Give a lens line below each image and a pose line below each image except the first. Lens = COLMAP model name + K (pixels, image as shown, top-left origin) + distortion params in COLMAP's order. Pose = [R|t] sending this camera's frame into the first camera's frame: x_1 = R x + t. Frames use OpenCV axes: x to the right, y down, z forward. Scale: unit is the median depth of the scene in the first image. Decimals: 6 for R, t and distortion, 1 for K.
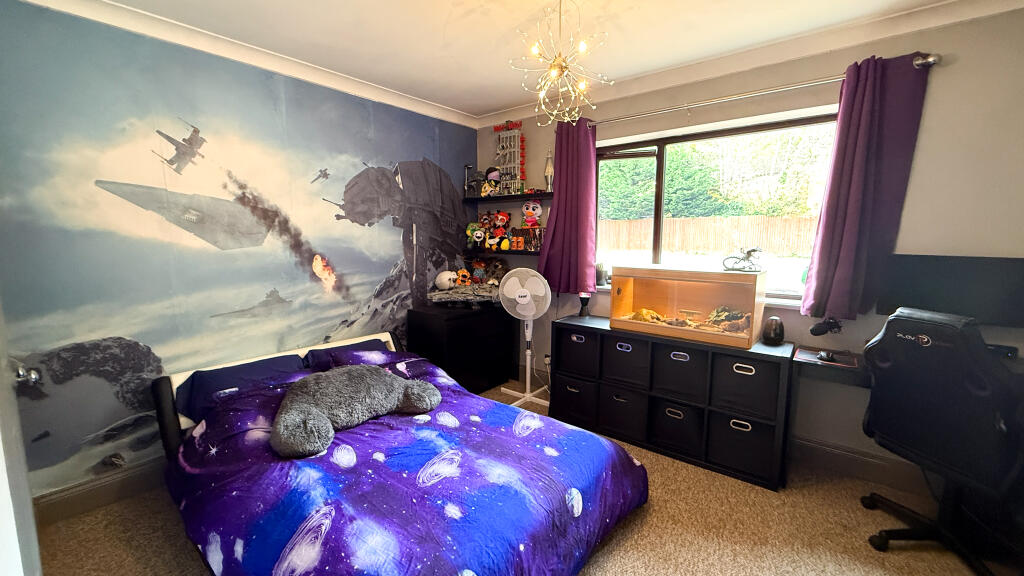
lens RADIAL K [[409.1, 0, 512.0], [0, 409.1, 288.0], [0, 0, 1]] dist [0.000804, 0.000050]
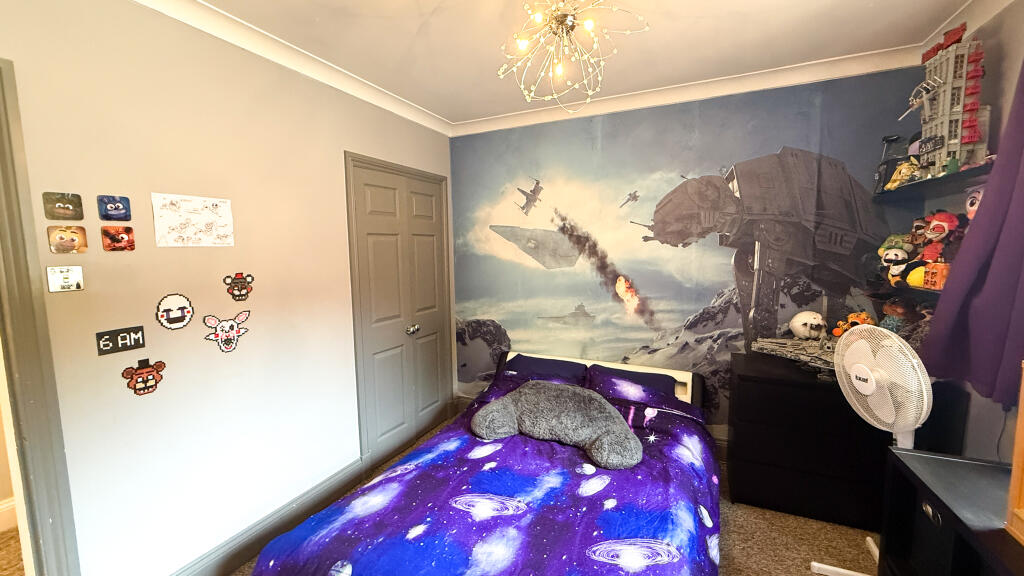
lens RADIAL K [[409.1, 0, 512.0], [0, 409.1, 288.0], [0, 0, 1]] dist [0.000804, 0.000050]
pose [[0.247049, 0.088361, -0.964966, 0.463309], [-0.110195, 0.991936, 0.062619, -0.088093], [0.962717, 0.090864, 0.254793, 0.485386]]
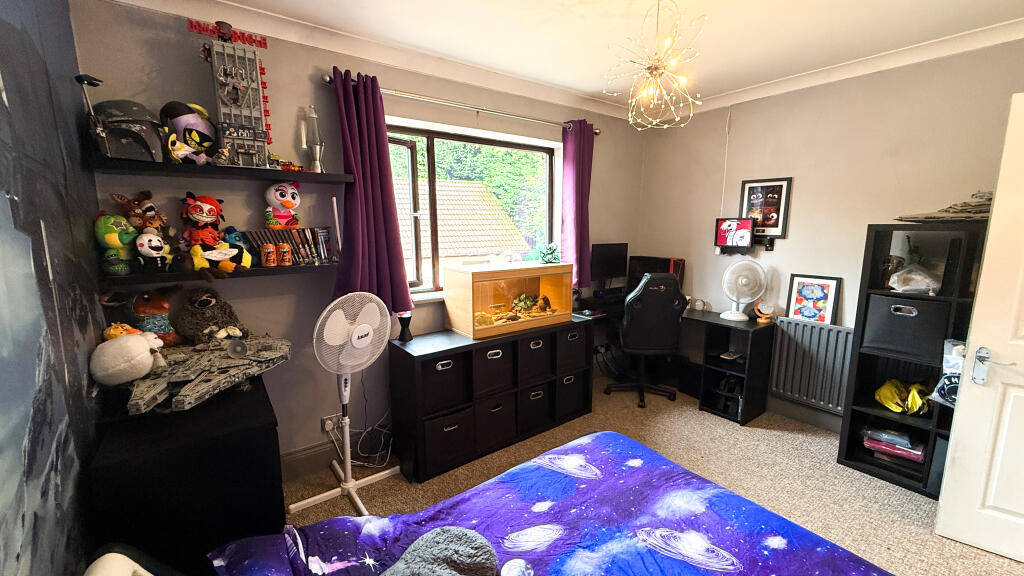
lens RADIAL K [[409.1, 0, 512.0], [0, 409.1, 288.0], [0, 0, 1]] dist [0.000804, 0.000050]
pose [[0.250928, -0.152547, 0.955910, -0.585347], [0.128884, 0.983978, 0.123194, -0.116307], [-0.959387, 0.092289, 0.266569, 0.678313]]
